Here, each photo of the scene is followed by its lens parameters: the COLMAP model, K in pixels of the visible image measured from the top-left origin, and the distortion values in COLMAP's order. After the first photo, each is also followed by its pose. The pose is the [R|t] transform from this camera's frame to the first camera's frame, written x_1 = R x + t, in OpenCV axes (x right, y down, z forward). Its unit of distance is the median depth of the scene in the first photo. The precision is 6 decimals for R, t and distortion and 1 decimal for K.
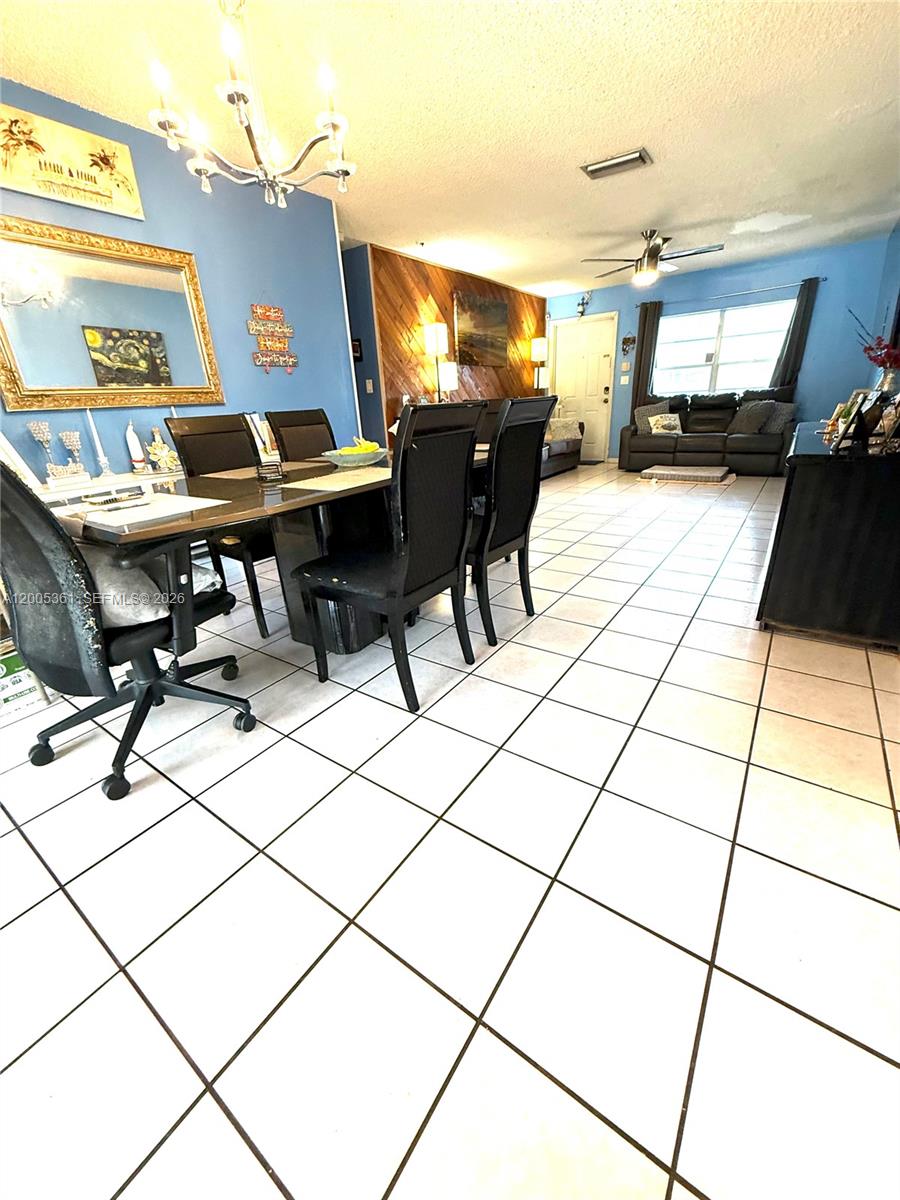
lens RADIAL K [[482.1, 0, 449.0], [0, 482.1, 600.1], [0, 0, 1]] dist [0.001014, -0.000501]
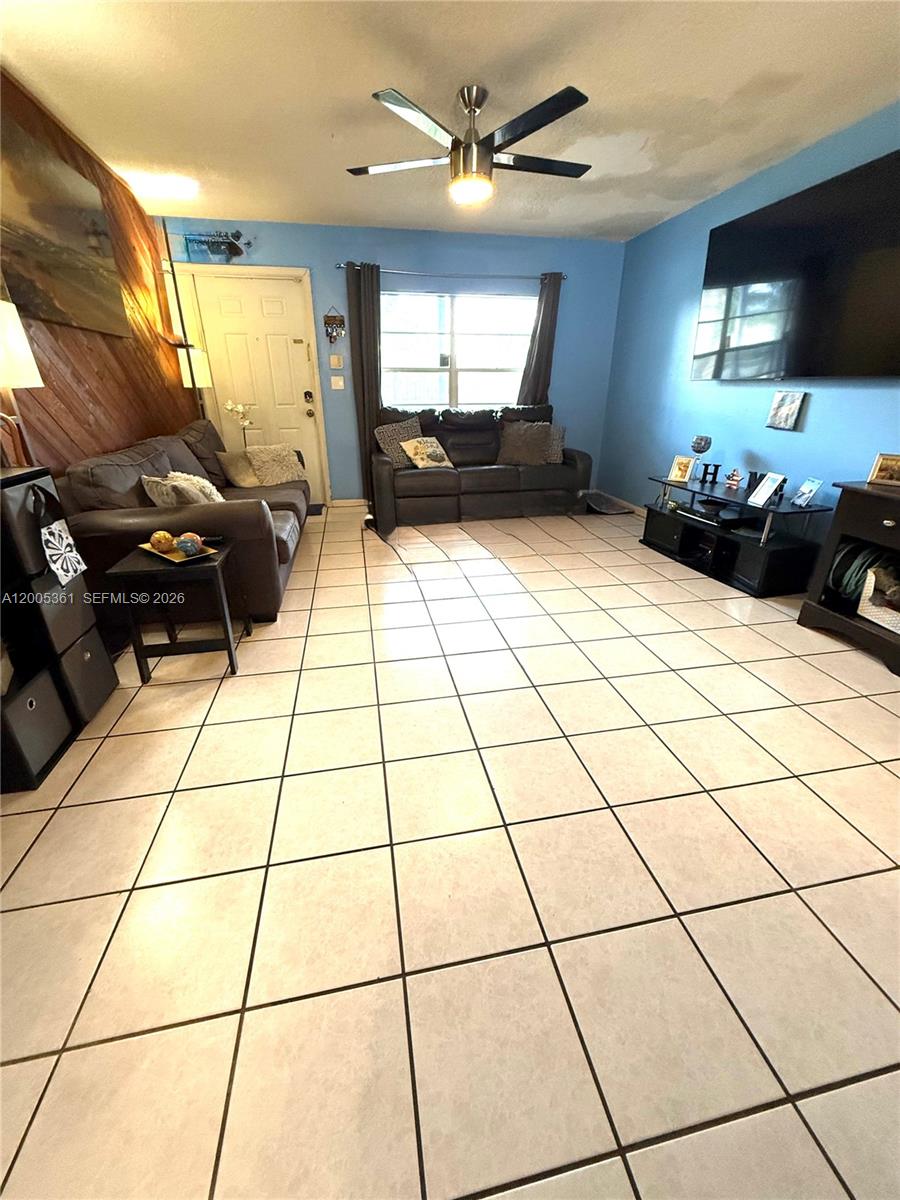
lens RADIAL K [[482.1, 0, 448.9], [0, 482.1, 599.9], [0, 0, 1]] dist [0.001014, -0.000501]
pose [[0.694644, -0.242910, 0.677100, -0.042986], [0.239966, 0.965594, 0.100223, -0.222443], [-0.678149, 0.092861, 0.729034, 0.495408]]
